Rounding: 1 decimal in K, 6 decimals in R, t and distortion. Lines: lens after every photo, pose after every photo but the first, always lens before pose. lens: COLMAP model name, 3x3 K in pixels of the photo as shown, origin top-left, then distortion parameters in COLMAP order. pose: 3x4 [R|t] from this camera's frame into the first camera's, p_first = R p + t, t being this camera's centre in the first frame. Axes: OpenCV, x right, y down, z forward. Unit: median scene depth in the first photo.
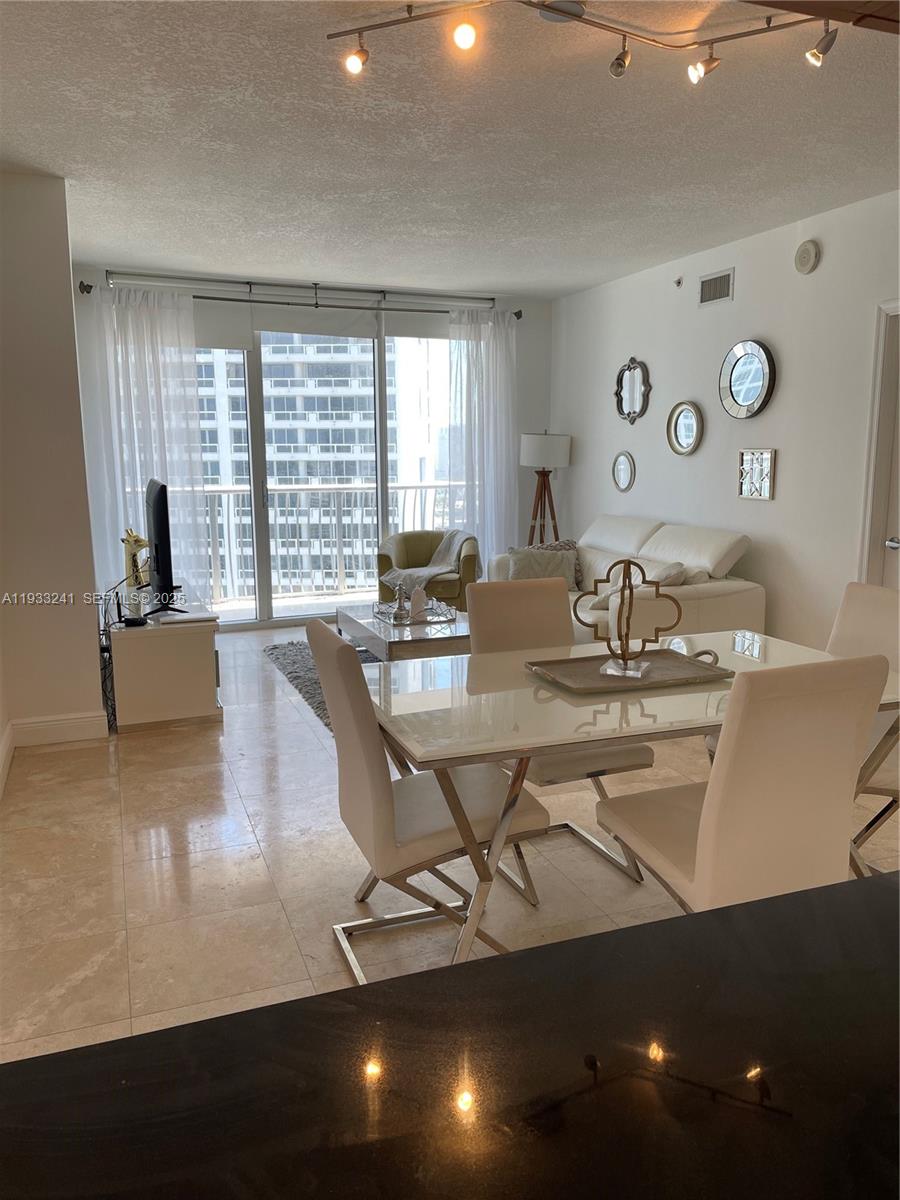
lens RADIAL K [[912.1, 0, 446.3], [0, 912.1, 596.5], [0, 0, 1]] dist [0.106066, -0.137340]
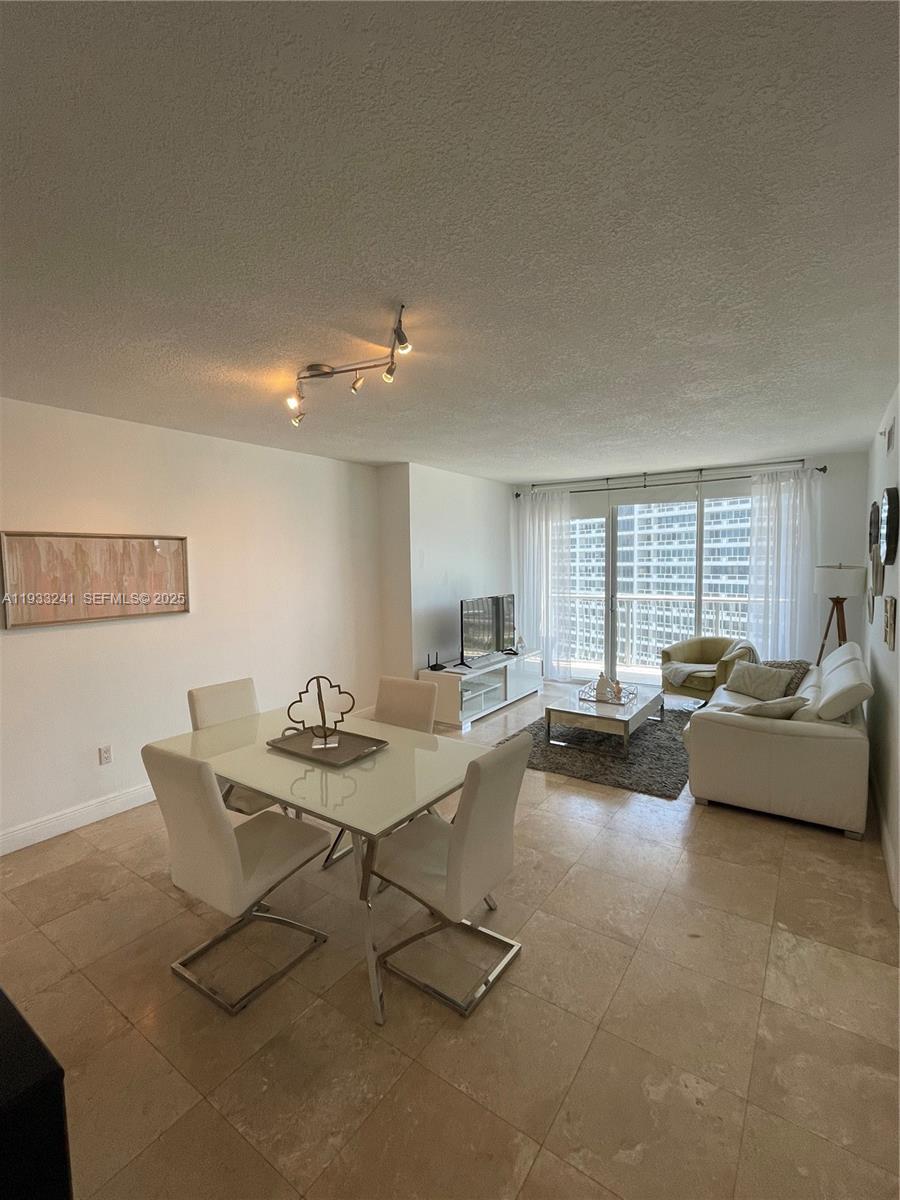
lens RADIAL K [[540.3, 0, 453.7], [0, 540.3, 598.5], [0, 0, 1]] dist [-0.000885, -0.000301]
pose [[0.566050, 0.057270, -0.822379, 0.546493], [-0.122681, 0.992328, -0.015337, -0.092583], [0.815191, 0.109572, 0.568733, 0.299686]]
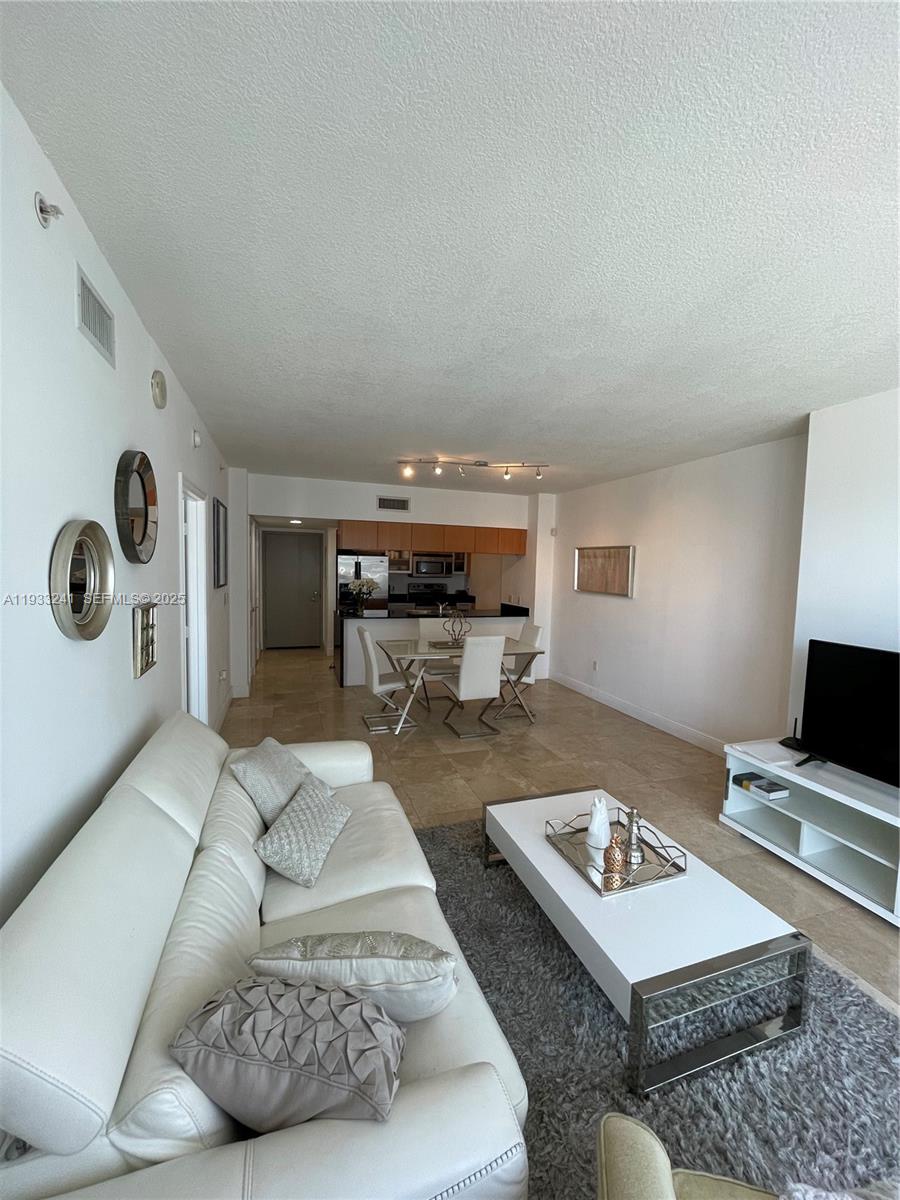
lens RADIAL K [[485.6, 0, 453.2], [0, 485.6, 601.7], [0, 0, 1]] dist [-0.004894, 0.000718]
pose [[-0.999393, -0.021582, 0.027341, 0.081799], [-0.014385, 0.970587, 0.240322, -0.255661], [-0.031723, 0.239783, -0.970308, 1.355194]]
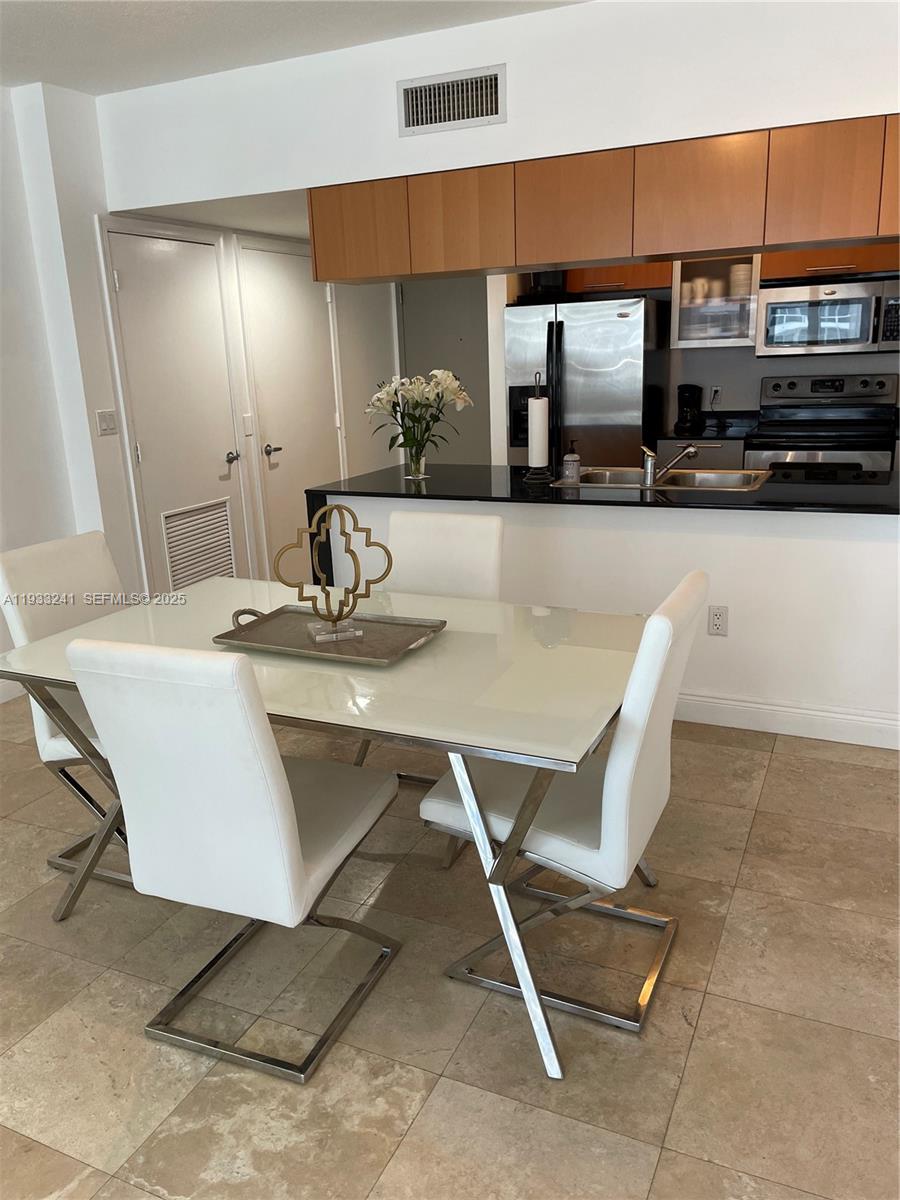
lens RADIAL K [[912.1, 0, 446.3], [0, 912.1, 596.5], [0, 0, 1]] dist [0.106066, -0.137340]
pose [[-0.698319, -0.156797, 0.698402, -0.234225], [0.159284, 0.917207, 0.365185, -0.125558], [-0.697839, 0.366260, -0.615528, 0.711156]]
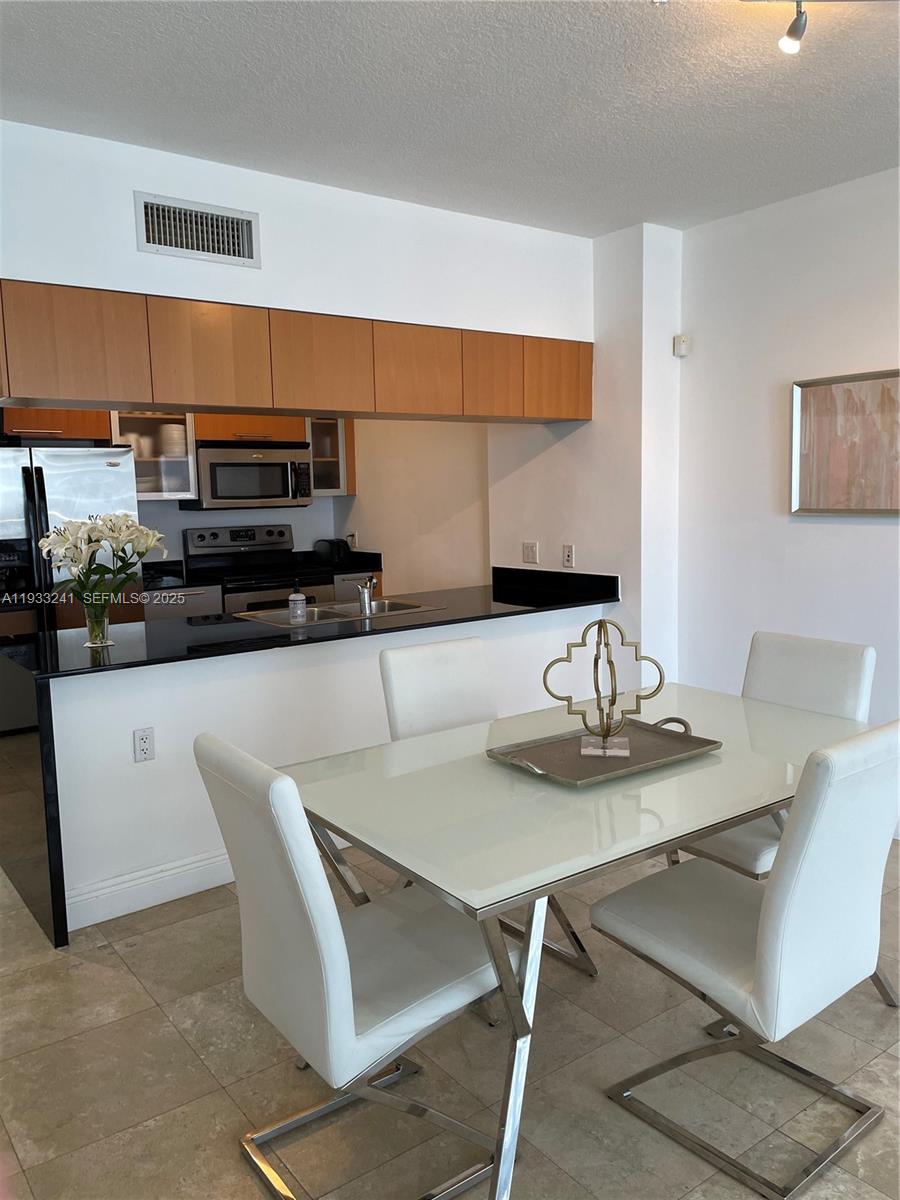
lens RADIAL K [[912.1, 0, 446.3], [0, 912.1, 596.5], [0, 0, 1]] dist [0.106066, -0.137340]
pose [[-0.961468, 0.062302, -0.267766, 0.279206], [-0.015503, 0.960147, 0.279065, -0.147402], [0.274481, 0.272463, -0.922184, 0.843985]]
